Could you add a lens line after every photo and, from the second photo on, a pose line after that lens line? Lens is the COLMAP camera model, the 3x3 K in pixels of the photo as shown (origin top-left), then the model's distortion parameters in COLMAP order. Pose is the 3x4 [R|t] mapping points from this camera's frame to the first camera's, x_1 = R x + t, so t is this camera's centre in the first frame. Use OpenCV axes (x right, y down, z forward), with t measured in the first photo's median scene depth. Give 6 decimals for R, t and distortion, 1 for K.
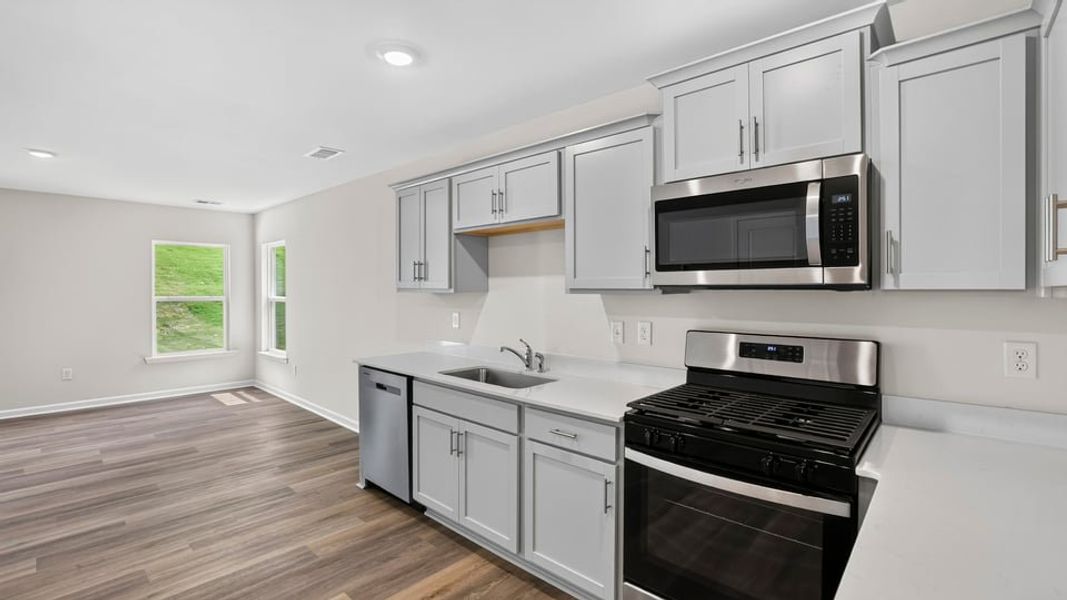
lens RADIAL K [[473.9, 0, 515.4], [0, 473.9, 290.7], [0, 0, 1]] dist [-0.054832, 0.023814]
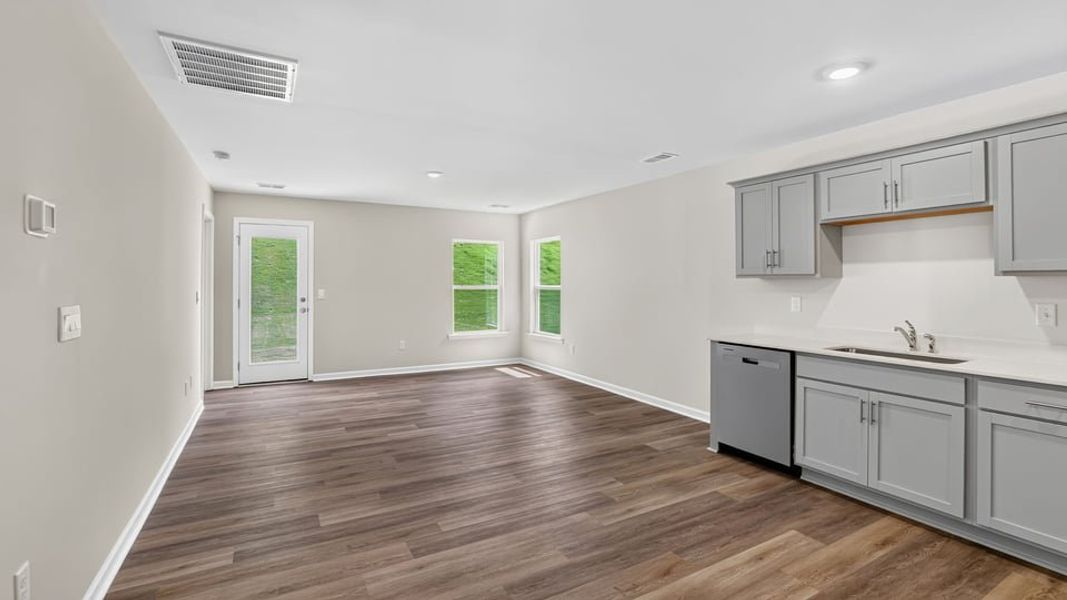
lens RADIAL K [[467.3, 0, 521.0], [0, 467.3, 278.6], [0, 0, 1]] dist [-0.009393, 0.000225]
pose [[0.950881, -0.003083, -0.309540, -0.511649], [-0.000615, 0.999930, -0.011848, 0.021925], [0.309555, 0.011456, 0.950813, -0.265070]]
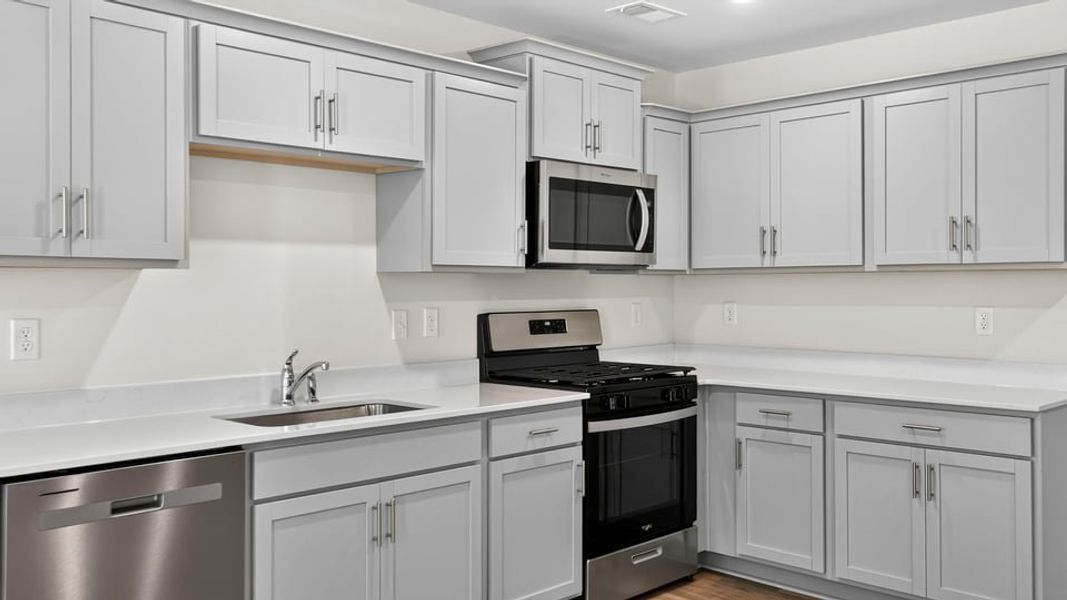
lens RADIAL K [[943.1, 0, 527.4], [0, 943.1, 294.3], [0, 0, 1]] dist [0.048262, 0.006869]
pose [[0.015395, -0.010356, 0.999828, -1.189734], [0.003261, 0.999942, 0.010307, 0.023867], [-0.999876, 0.003102, 0.015428, 0.732128]]
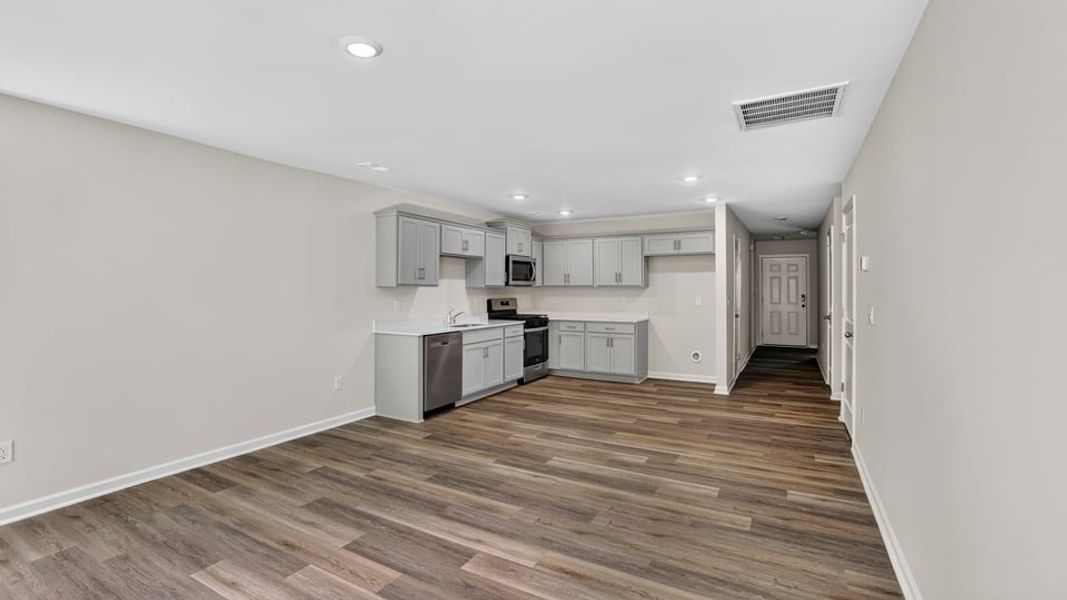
lens RADIAL K [[473.9, 0, 515.4], [0, 473.9, 290.7], [0, 0, 1]] dist [-0.054832, 0.023814]
pose [[-0.224262, -0.005442, 0.974514, -2.193746], [0.001468, 0.999981, 0.005922, 0.008770], [-0.974528, 0.002759, -0.224250, 1.254865]]
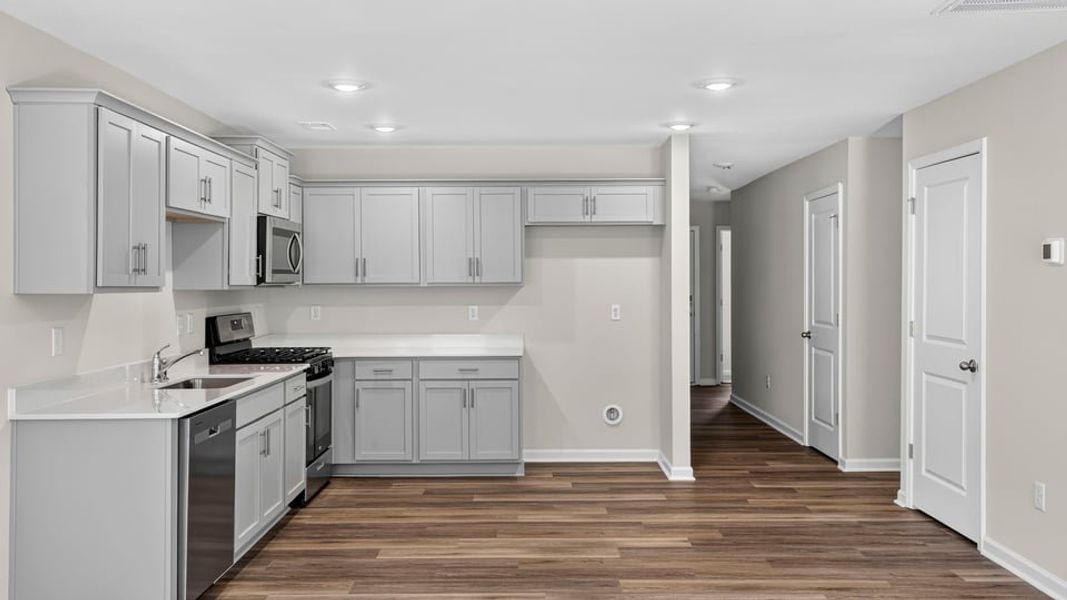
lens RADIAL K [[943.1, 0, 527.4], [0, 943.1, 294.3], [0, 0, 1]] dist [0.048262, 0.006869]
pose [[-0.687526, -0.009596, 0.726096, -1.764718], [0.004124, 0.999845, 0.017119, -0.016369], [-0.726148, 0.014765, -0.687380, 1.786054]]
